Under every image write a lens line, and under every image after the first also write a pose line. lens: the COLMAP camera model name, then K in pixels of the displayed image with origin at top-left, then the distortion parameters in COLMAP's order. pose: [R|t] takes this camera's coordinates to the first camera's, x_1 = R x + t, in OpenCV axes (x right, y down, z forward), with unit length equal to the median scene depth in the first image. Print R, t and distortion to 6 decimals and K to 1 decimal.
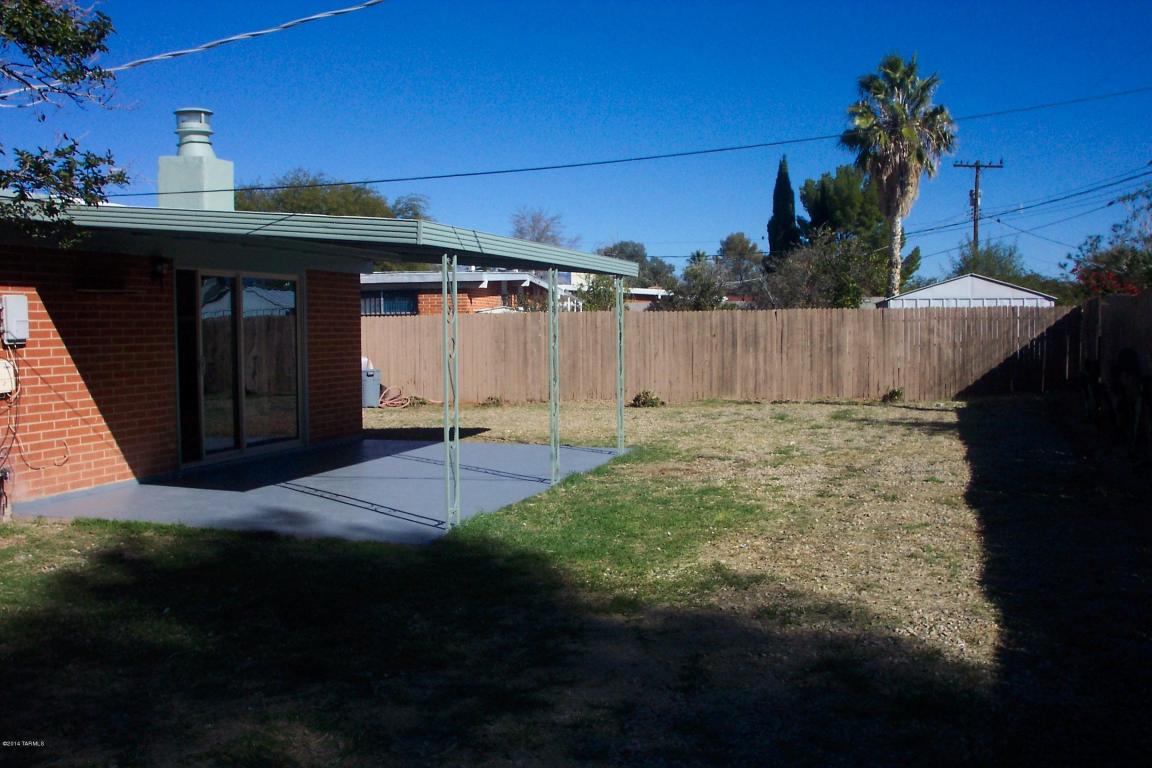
lens RADIAL K [[1150.0, 0, 571.3], [0, 1150.0, 384.8], [0, 0, 1]] dist [-0.120981, 0.000000]
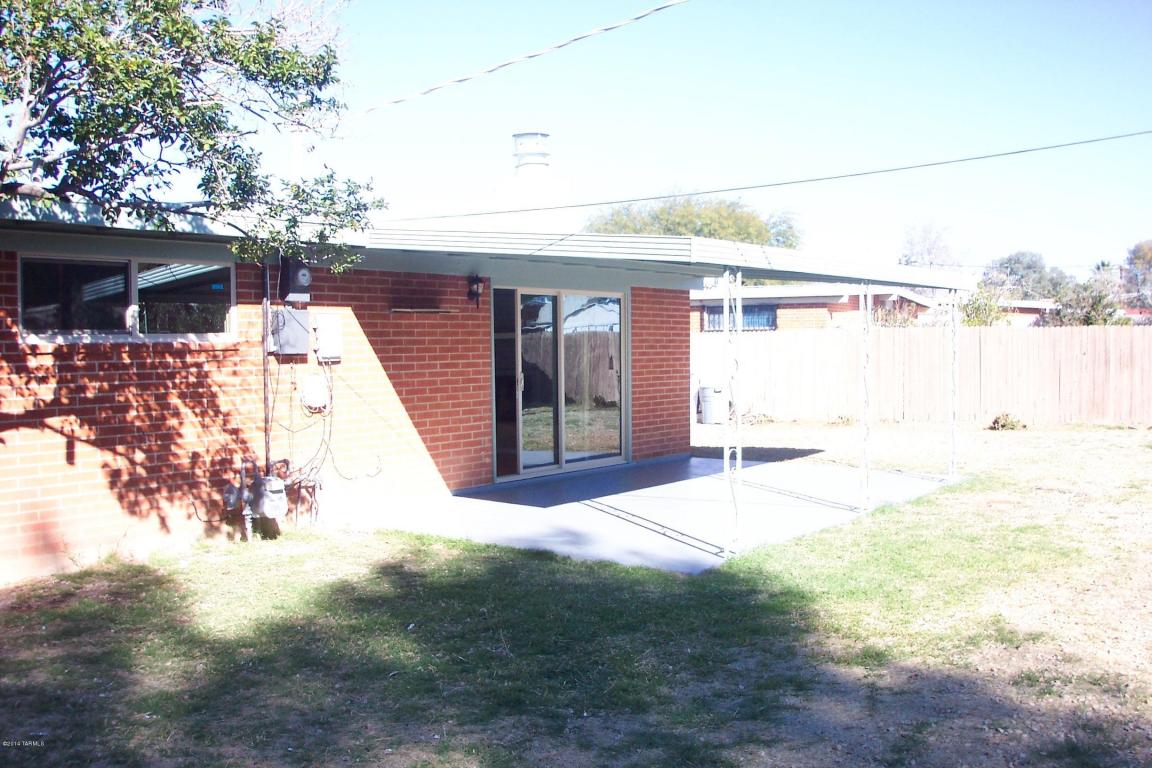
lens RADIAL K [[1150.0, 0, 576.5], [0, 1150.0, 387.1], [0, 0, 1]] dist [-0.120981, 0.000000]
pose [[0.944786, 0.013503, -0.327409, 0.083956], [-0.016608, 0.999840, -0.006690, -0.008547], [0.327266, 0.011758, 0.944859, 0.050728]]
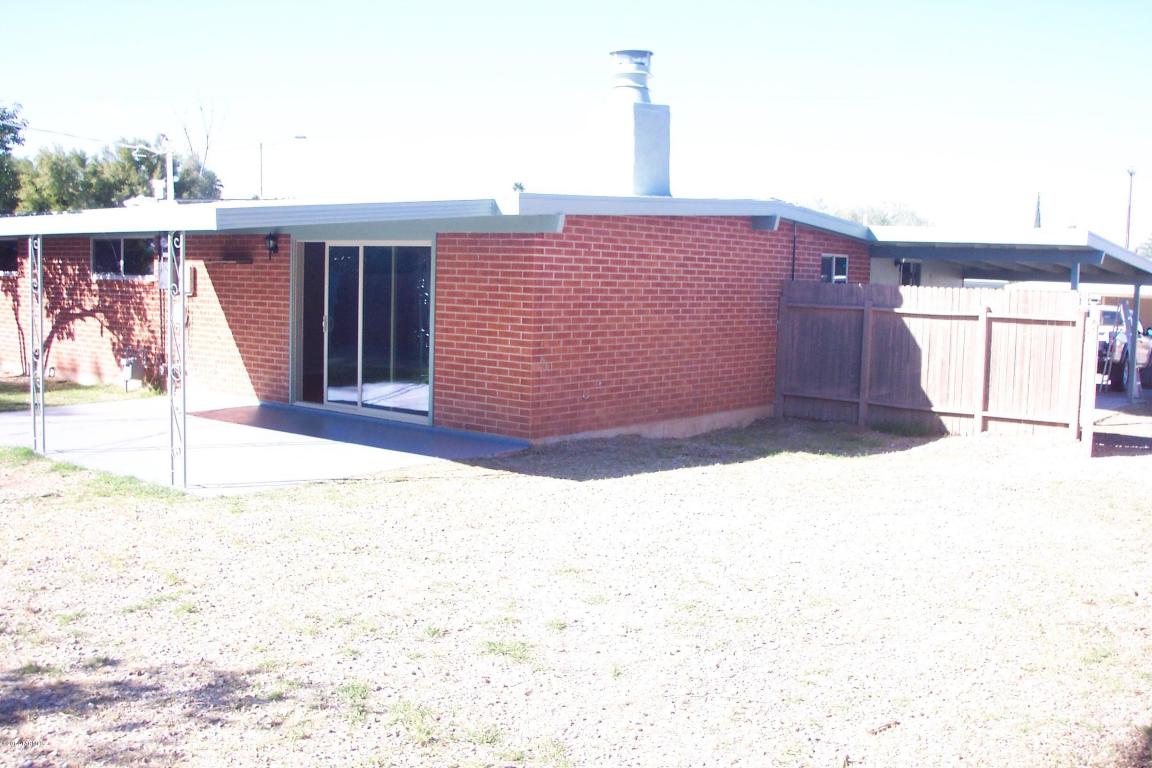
lens RADIAL K [[1150.0, 0, 581.8], [0, 1150.0, 381.6], [0, 0, 1]] dist [-0.120981, 0.000000]
pose [[-0.363653, 0.098765, -0.926284, 0.905757], [-0.062266, 0.989562, 0.129958, -0.172359], [0.929451, 0.104936, -0.353708, 2.259314]]
